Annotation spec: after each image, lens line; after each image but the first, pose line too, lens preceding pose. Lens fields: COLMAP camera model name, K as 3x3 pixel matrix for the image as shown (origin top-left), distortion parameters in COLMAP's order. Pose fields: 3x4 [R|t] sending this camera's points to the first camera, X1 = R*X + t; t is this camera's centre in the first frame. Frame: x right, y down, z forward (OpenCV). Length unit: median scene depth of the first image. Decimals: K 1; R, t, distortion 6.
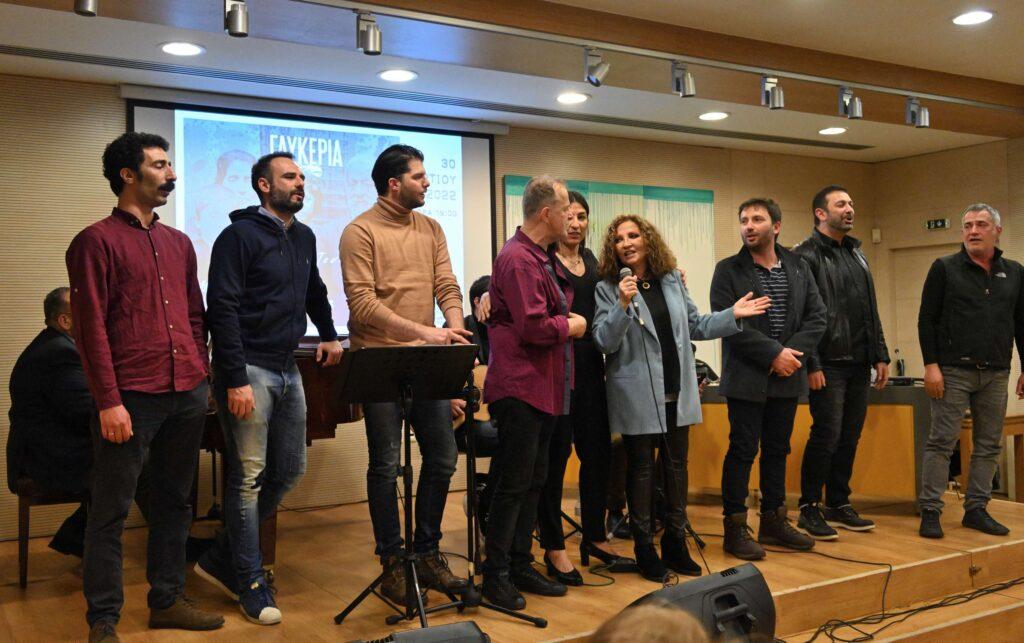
lens RADIAL K [[1014.9, 0, 512.1], [0, 1014.9, 300.3], [0, 0, 1]] dist [-0.006443, 0.000000]
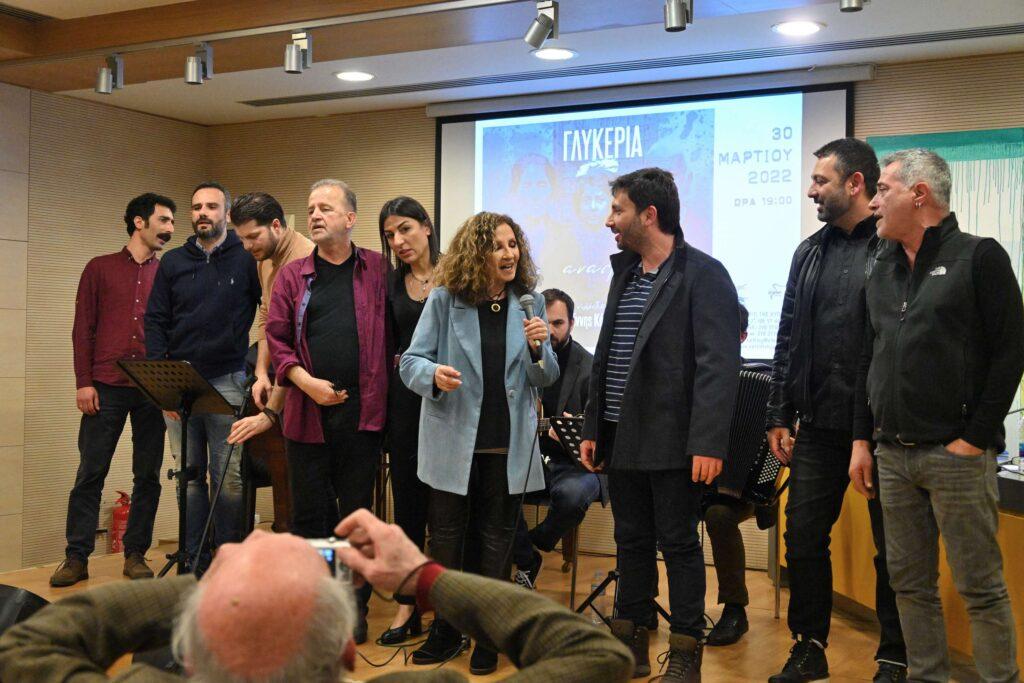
lens RADIAL K [[1286.5, 0, 512.5], [0, 1286.5, 338.3], [0, 0, 1]] dist [-0.042435, 0.000000]
pose [[0.488471, 0.016213, -0.872430, 0.765879], [-0.001567, 0.999842, 0.017703, -0.000907], [0.872579, -0.007281, 0.488419, 0.425159]]
